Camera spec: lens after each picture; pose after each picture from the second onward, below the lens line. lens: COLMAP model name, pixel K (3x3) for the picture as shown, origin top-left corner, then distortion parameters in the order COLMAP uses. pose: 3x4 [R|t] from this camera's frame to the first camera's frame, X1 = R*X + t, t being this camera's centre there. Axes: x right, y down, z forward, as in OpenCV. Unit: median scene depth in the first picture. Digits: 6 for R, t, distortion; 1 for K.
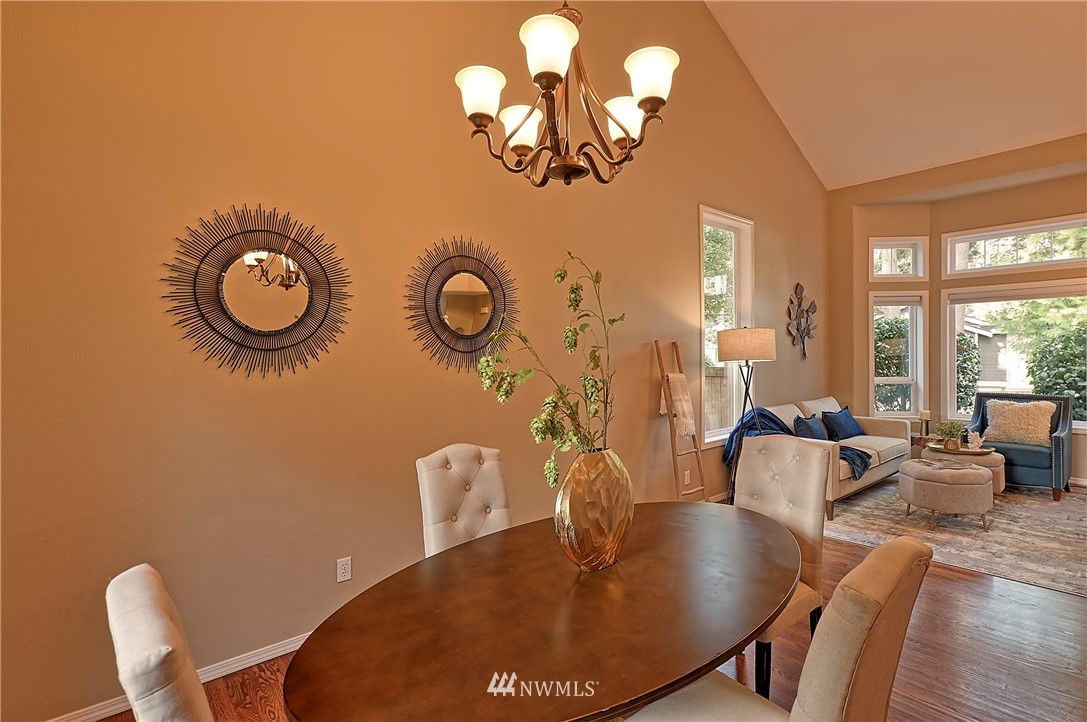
lens RADIAL K [[528.3, 0, 534.3], [0, 528.3, 360.7], [0, 0, 1]] dist [-0.012952, 0.013469]
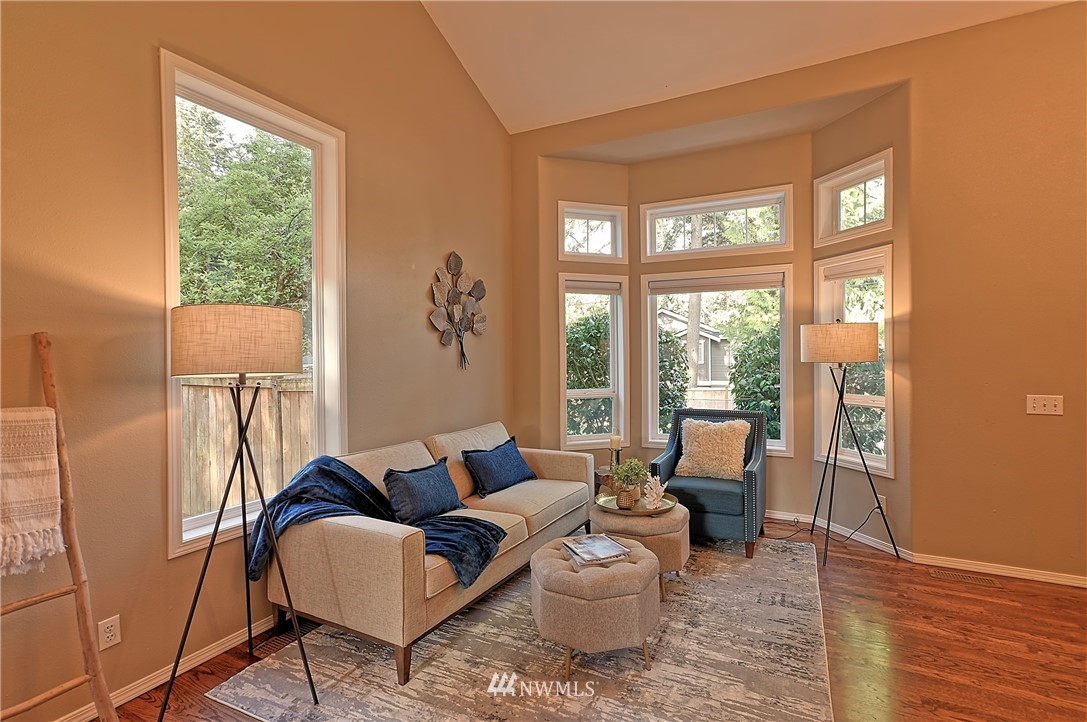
lens RADIAL K [[528.3, 0, 543.7], [0, 528.3, 363.1], [0, 0, 1]] dist [-0.012952, 0.013469]
pose [[0.928013, -0.005066, 0.372514, 0.357054], [0.005420, 0.999985, 0.000098, -0.006279], [-0.372509, 0.001928, 0.928027, 0.337464]]
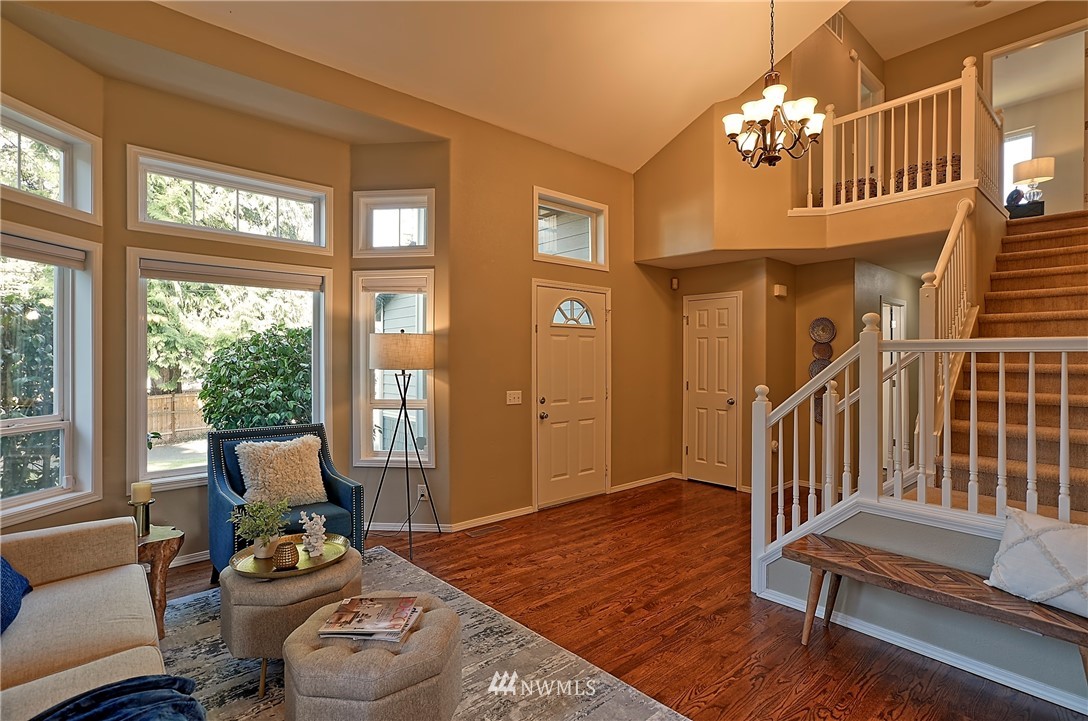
lens RADIAL K [[528.8, 0, 546.8], [0, 528.8, 361.4], [0, 0, 1]] dist [-0.012952, 0.013469]
pose [[-0.009103, 0.005863, 0.999941, 0.237649], [0.013887, 0.999887, -0.005736, -0.009174], [-0.999862, 0.013834, -0.009184, 0.595400]]
